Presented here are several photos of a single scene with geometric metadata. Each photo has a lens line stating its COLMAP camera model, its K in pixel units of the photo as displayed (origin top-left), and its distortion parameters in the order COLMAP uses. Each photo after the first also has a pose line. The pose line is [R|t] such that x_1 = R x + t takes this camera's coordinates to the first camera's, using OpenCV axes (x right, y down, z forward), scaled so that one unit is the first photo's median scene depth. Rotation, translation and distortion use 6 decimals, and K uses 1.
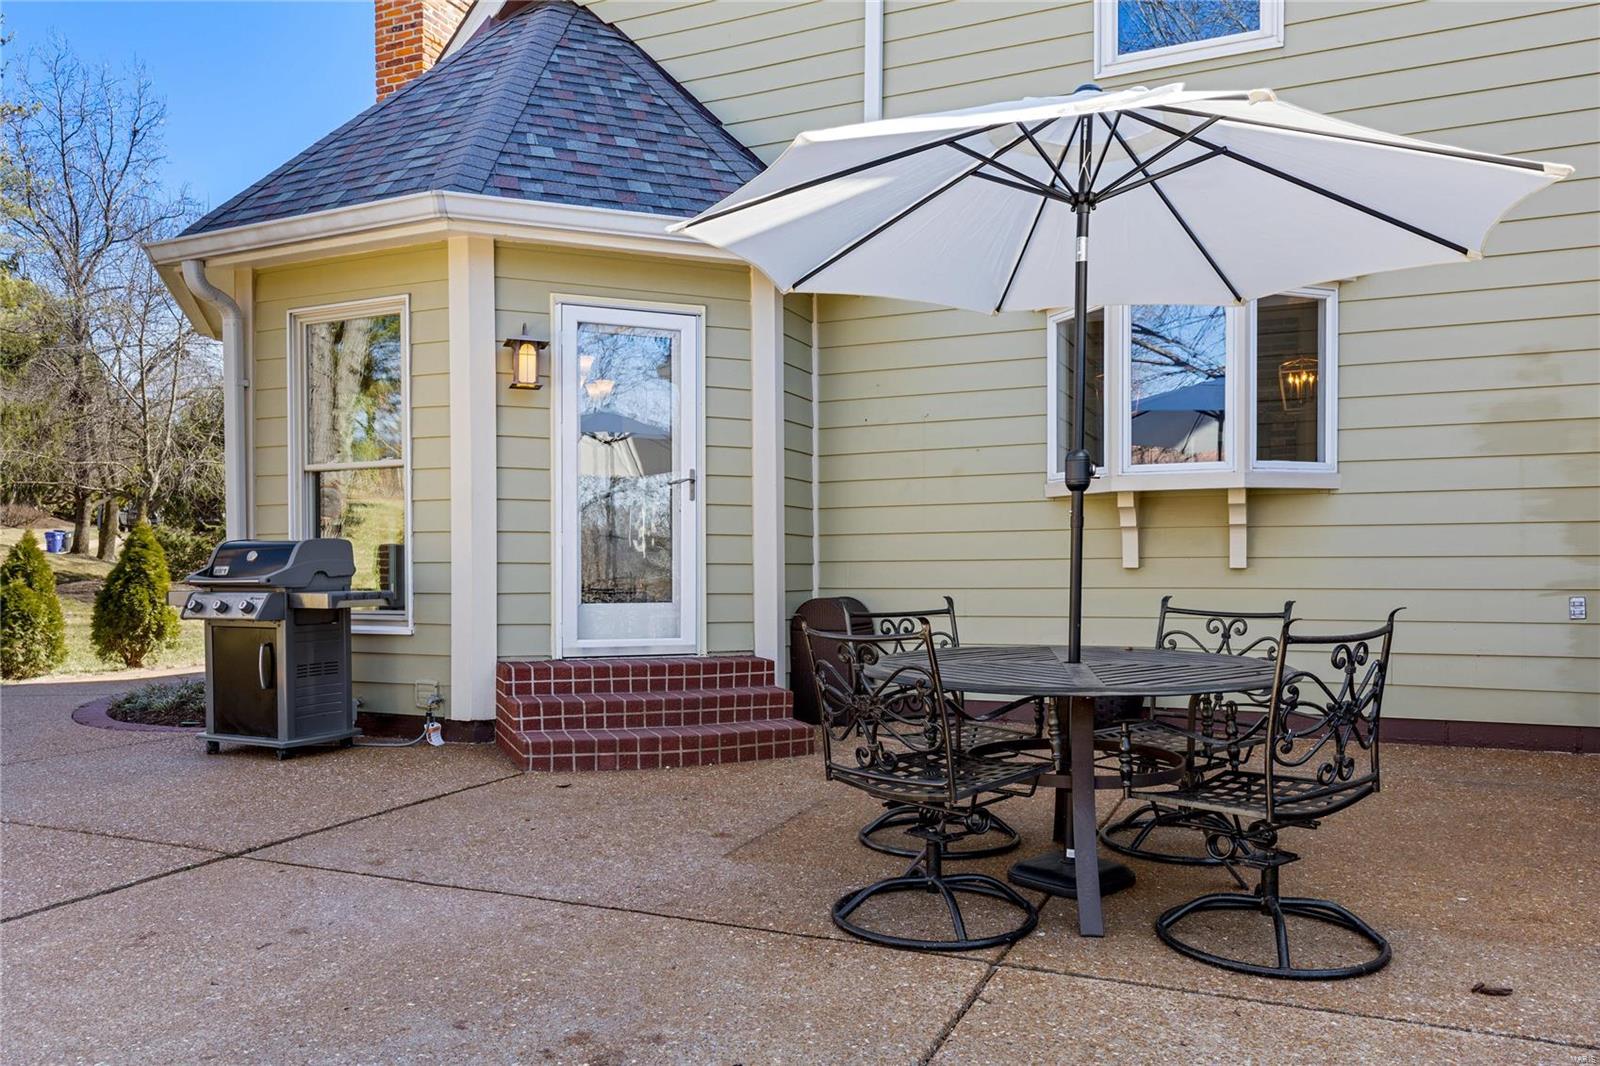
lens RADIAL K [[1114.5, 0, 803.1], [0, 1114.5, 574.9], [0, 0, 1]] dist [0.000647, -0.001636]
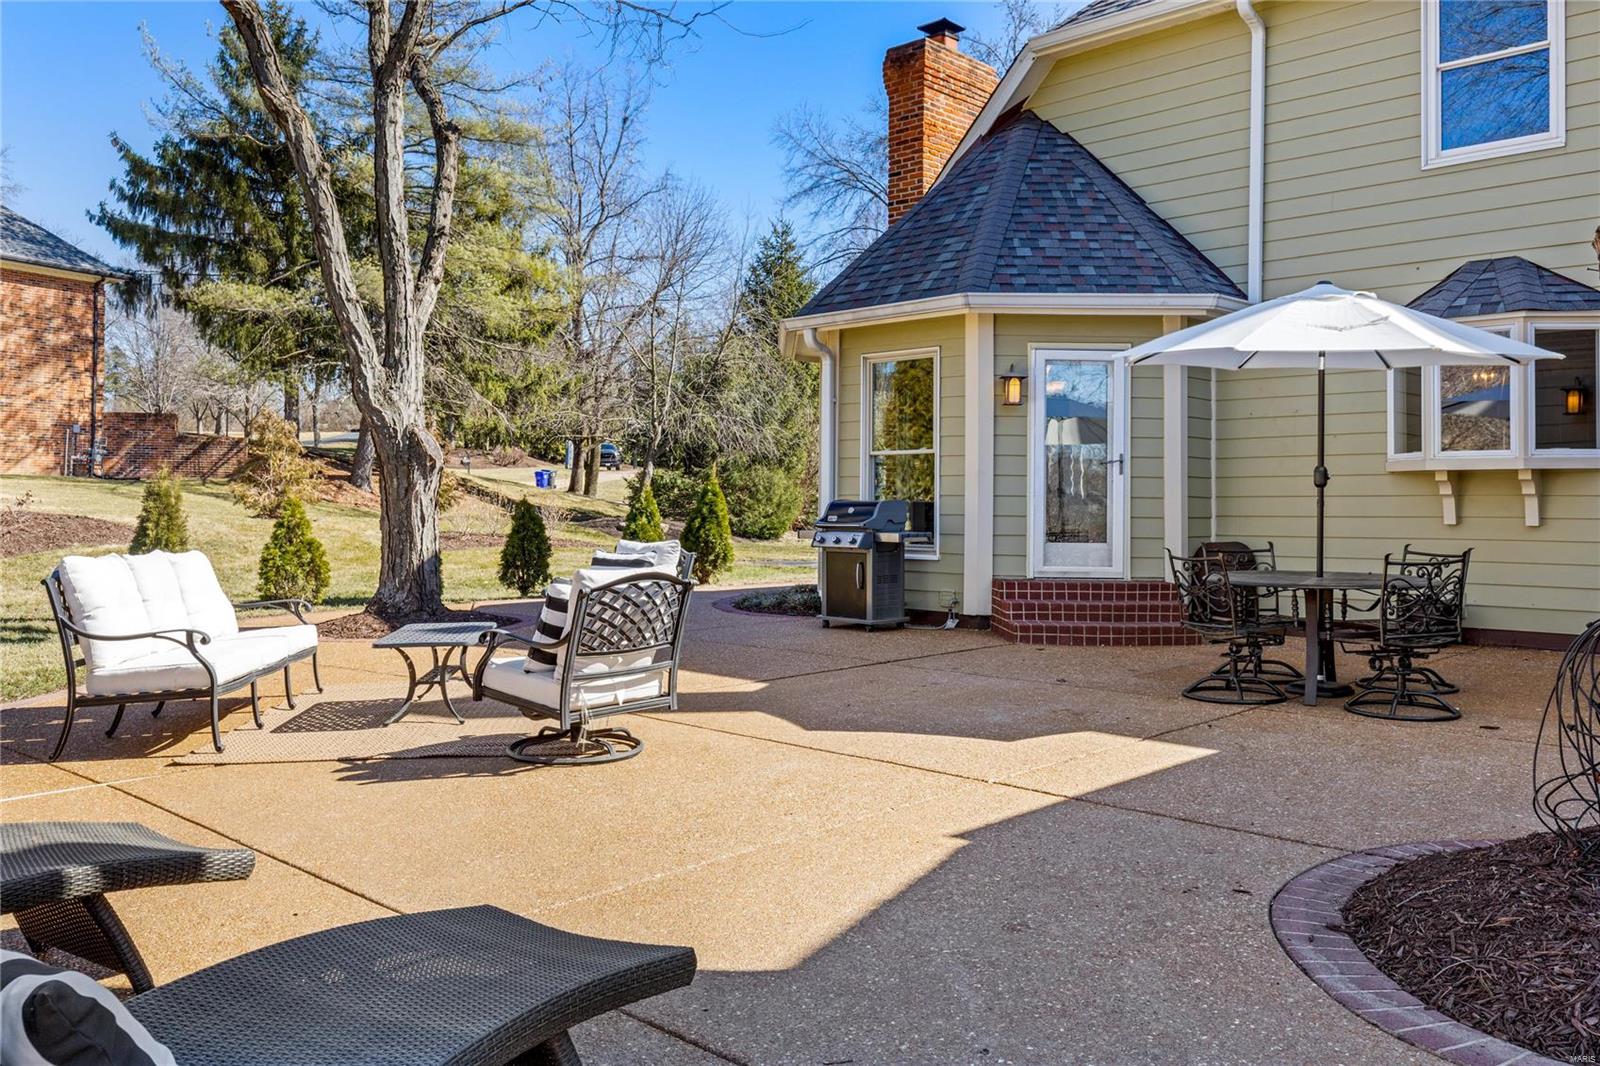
lens RADIAL K [[1279.3, 0, 798.0], [0, 1279.3, 493.3], [0, 0, 1]] dist [0.001017, 0.000907]
pose [[0.937504, 0.005964, -0.347923, 0.093131], [-0.011600, 0.999833, -0.014117, -0.013281], [0.347781, 0.017271, 0.937417, -0.771233]]
